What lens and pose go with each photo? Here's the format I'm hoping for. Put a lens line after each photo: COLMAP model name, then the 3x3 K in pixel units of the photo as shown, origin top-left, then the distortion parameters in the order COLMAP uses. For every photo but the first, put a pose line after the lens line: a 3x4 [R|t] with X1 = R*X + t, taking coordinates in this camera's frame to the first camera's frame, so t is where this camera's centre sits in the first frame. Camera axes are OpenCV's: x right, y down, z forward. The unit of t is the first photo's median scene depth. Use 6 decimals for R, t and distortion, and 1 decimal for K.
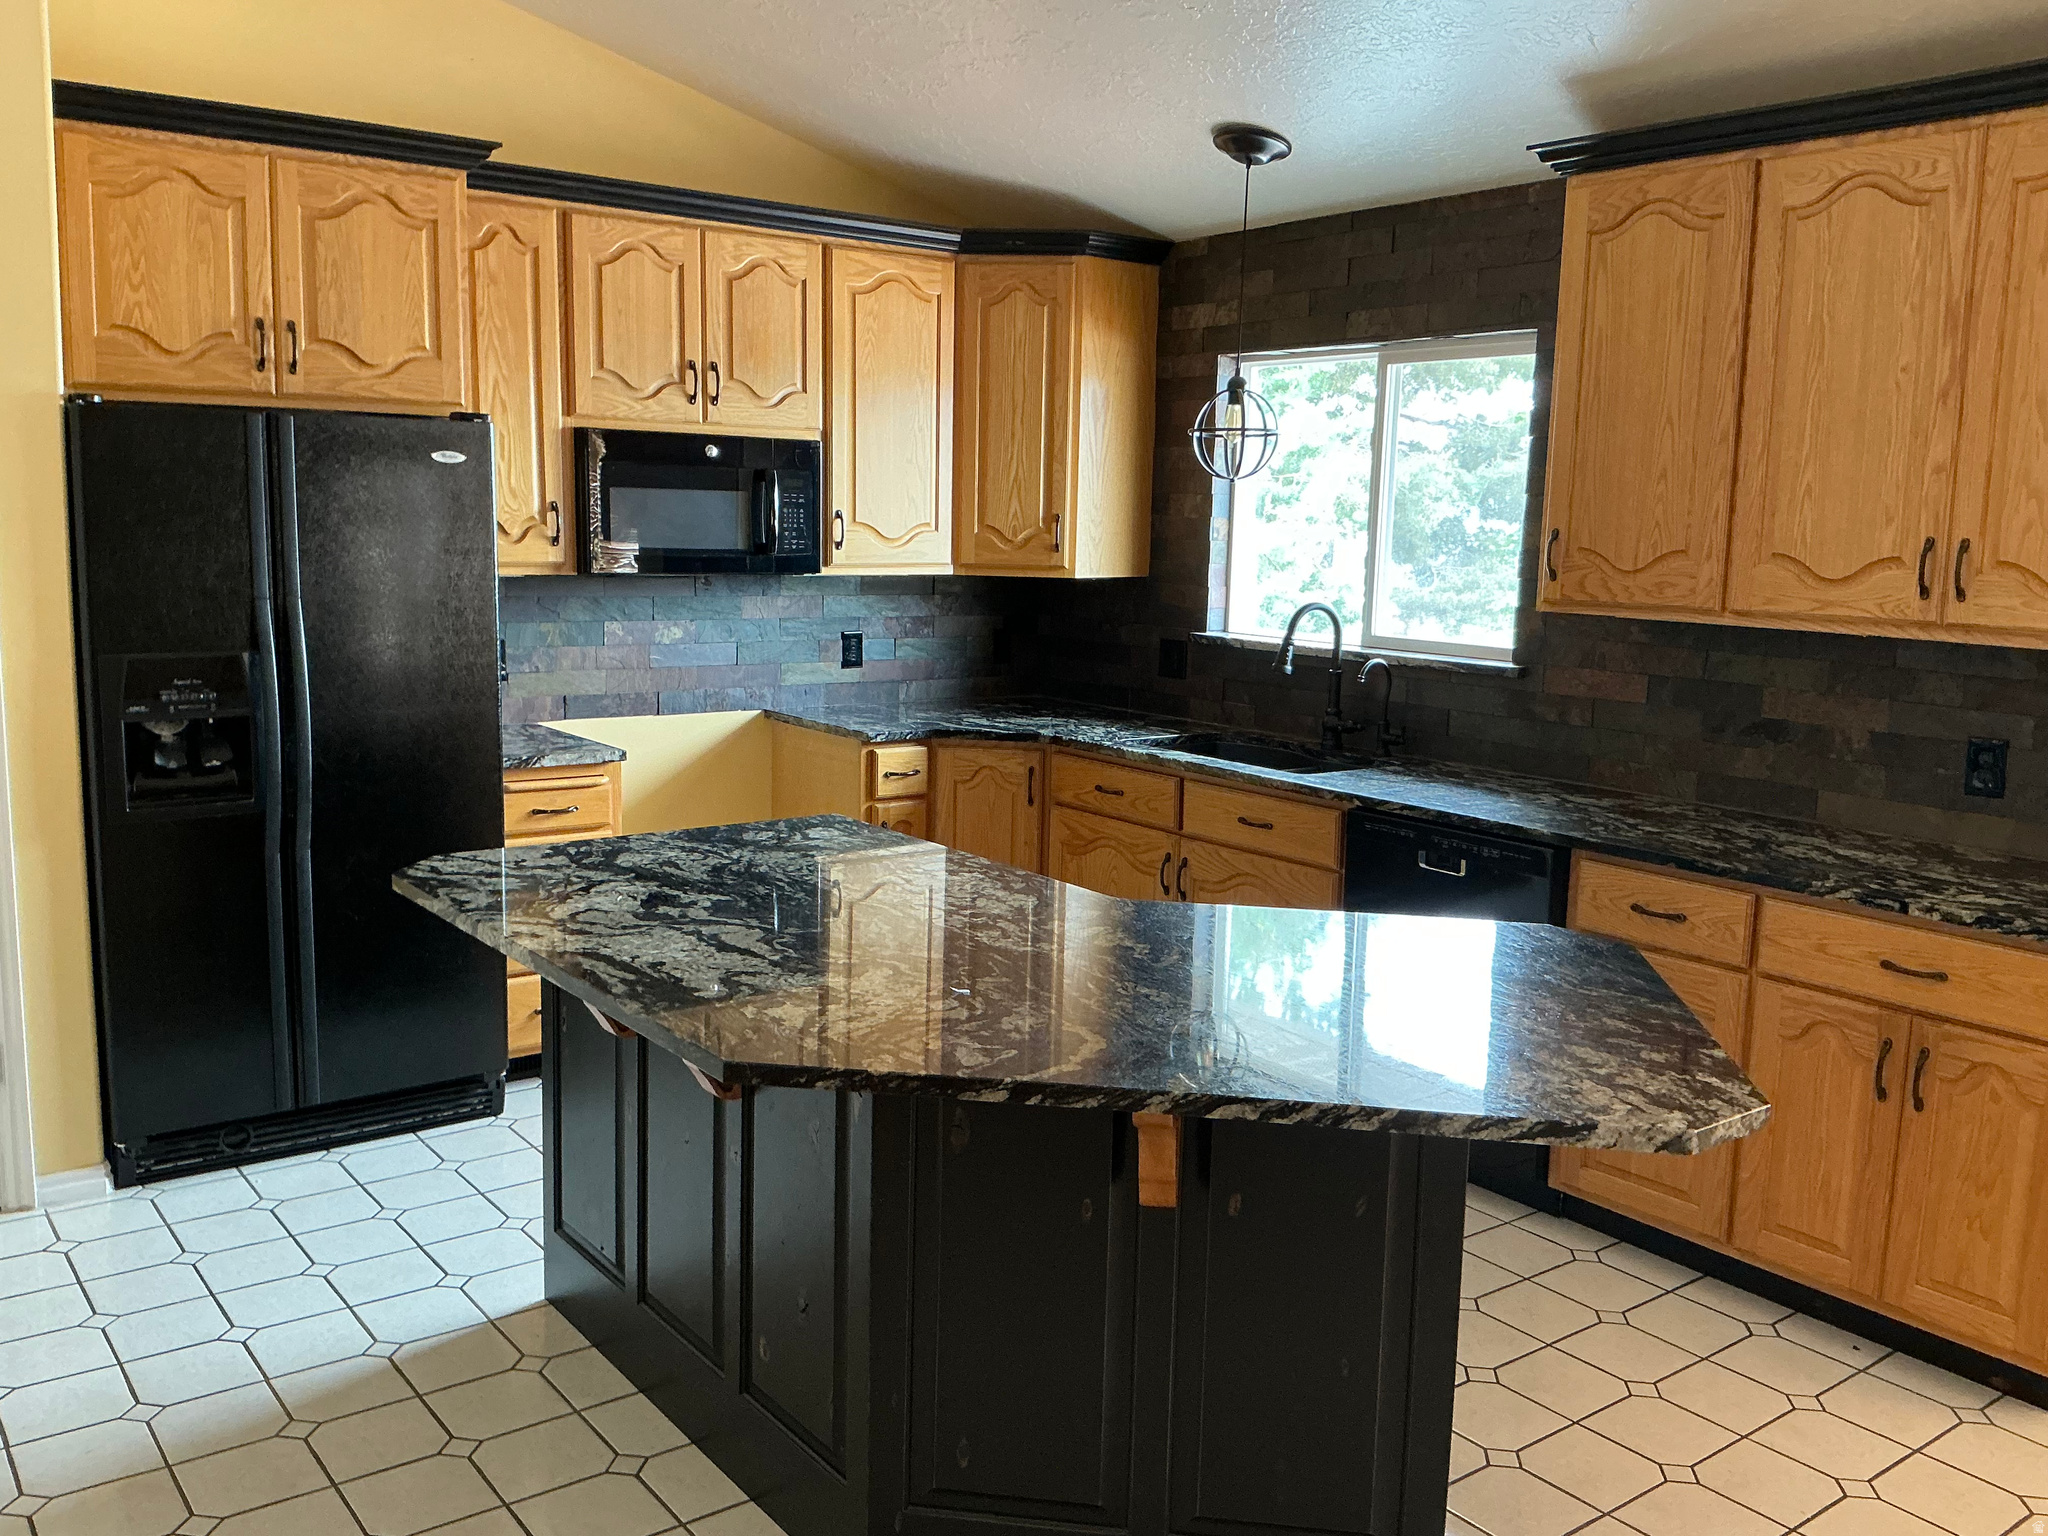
lens RADIAL K [[1704.2, 0, 1036.5], [0, 1704.2, 777.2], [0, 0, 1]] dist [0.110965, -0.221550]
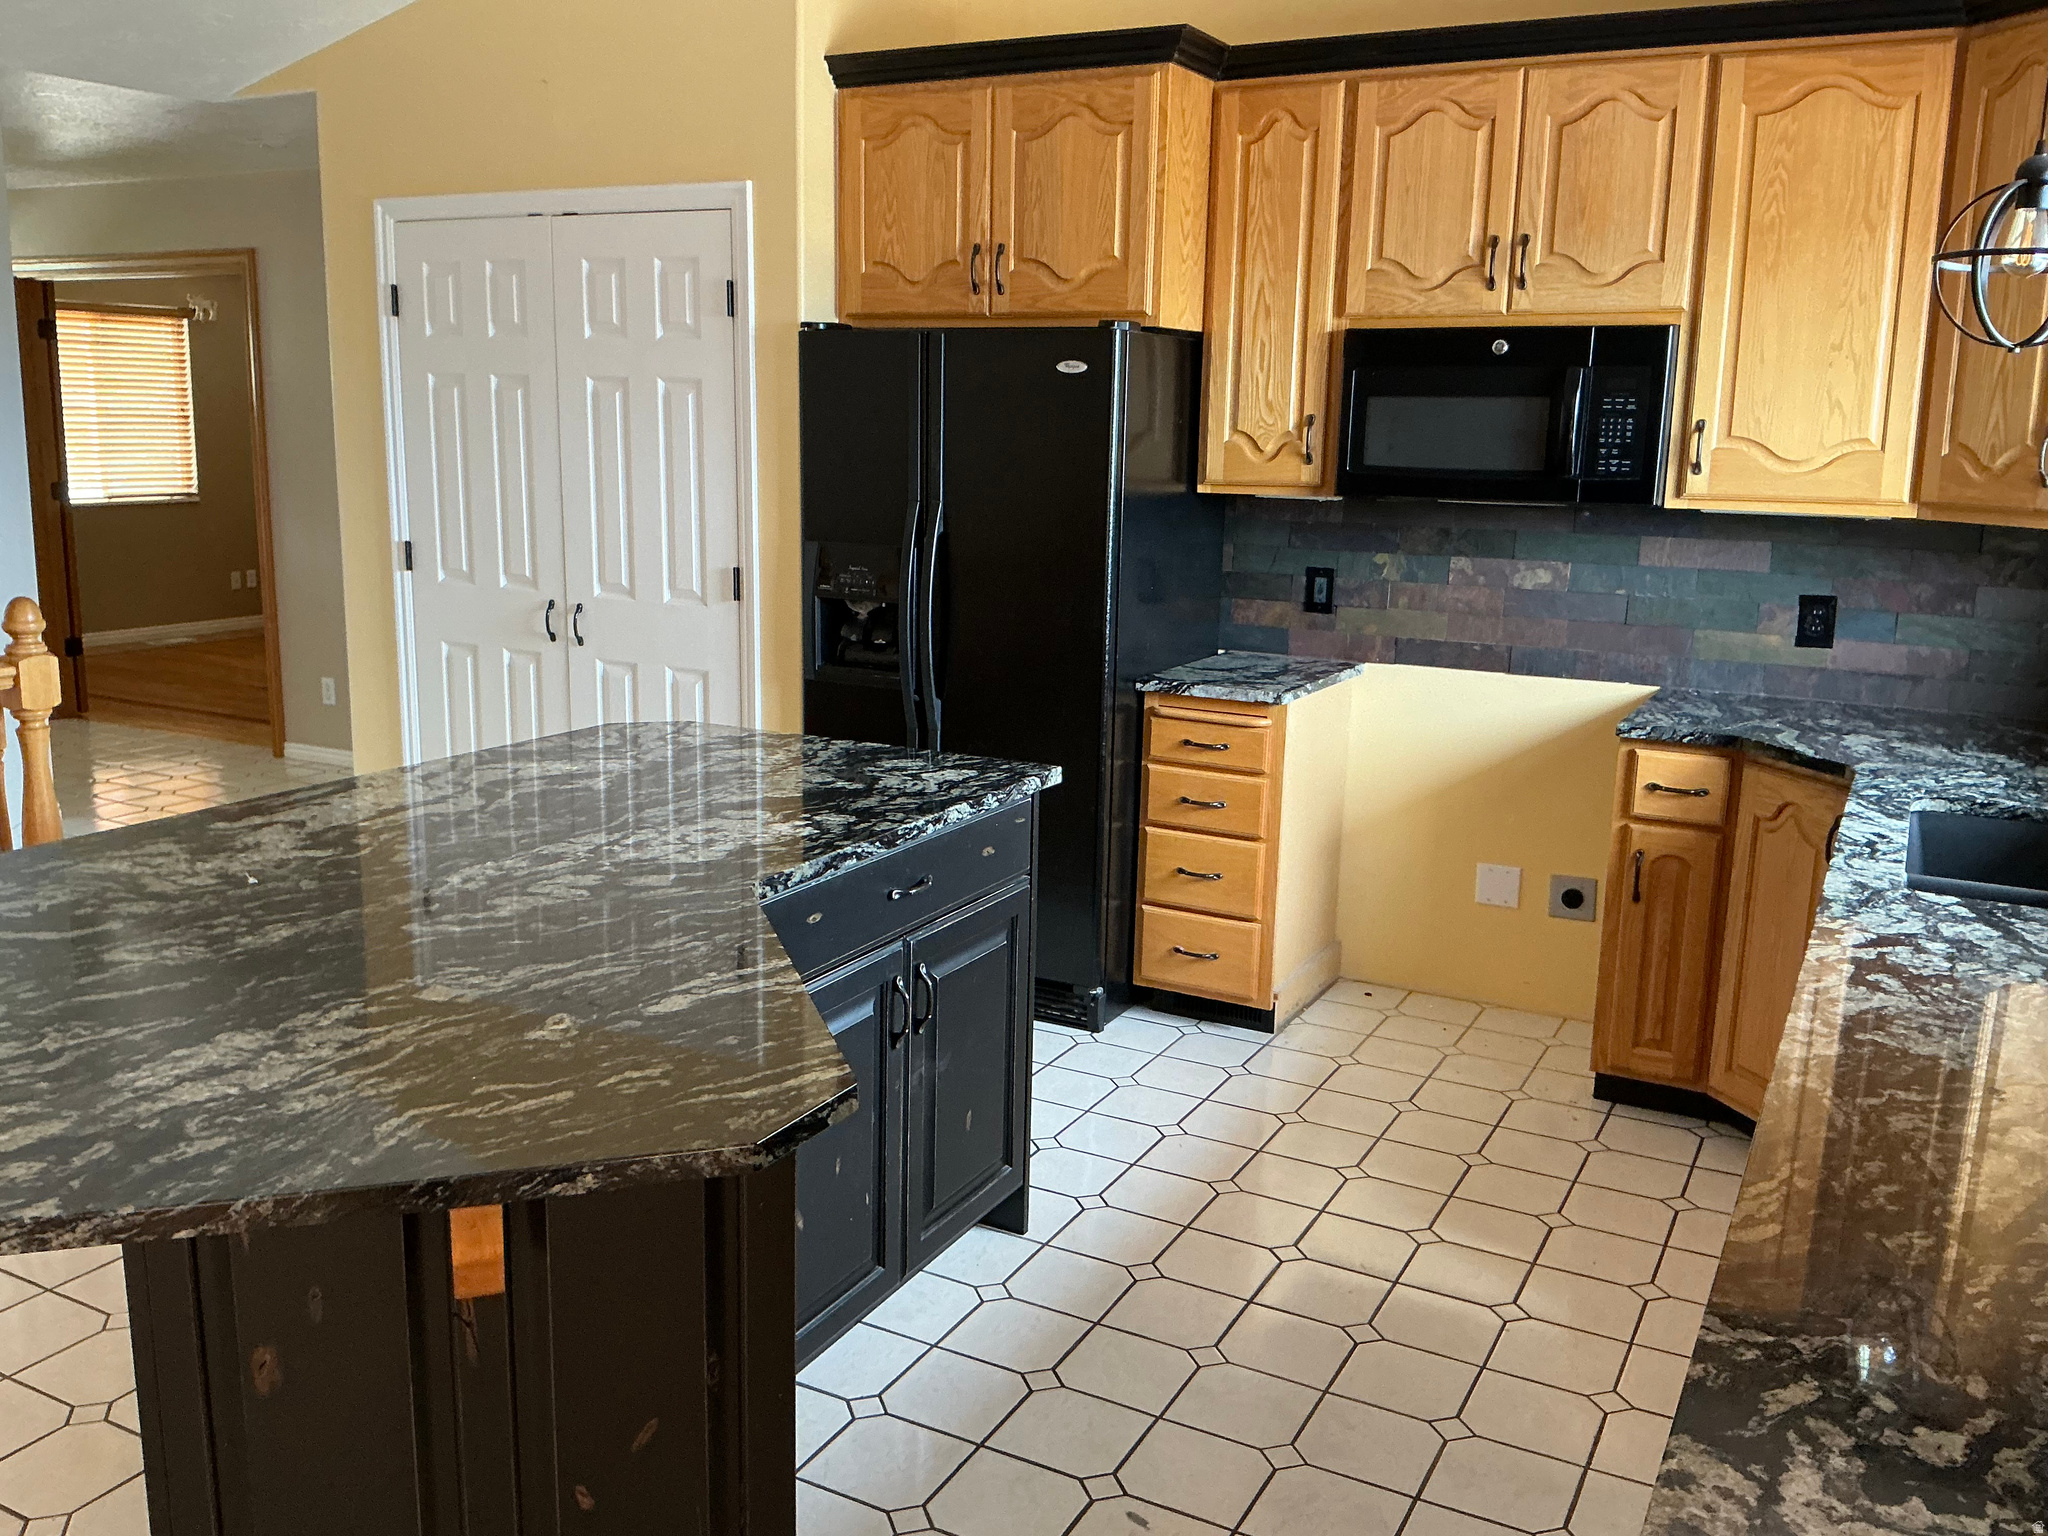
lens RADIAL K [[1704.2, 0, 1014.1], [0, 1704.2, 778.3], [0, 0, 1]] dist [0.110965, -0.221550]
pose [[0.420693, 0.169798, -0.891171, 0.714422], [-0.152039, 0.981631, 0.115261, -0.076272], [0.894372, 0.087003, 0.438782, 0.697283]]
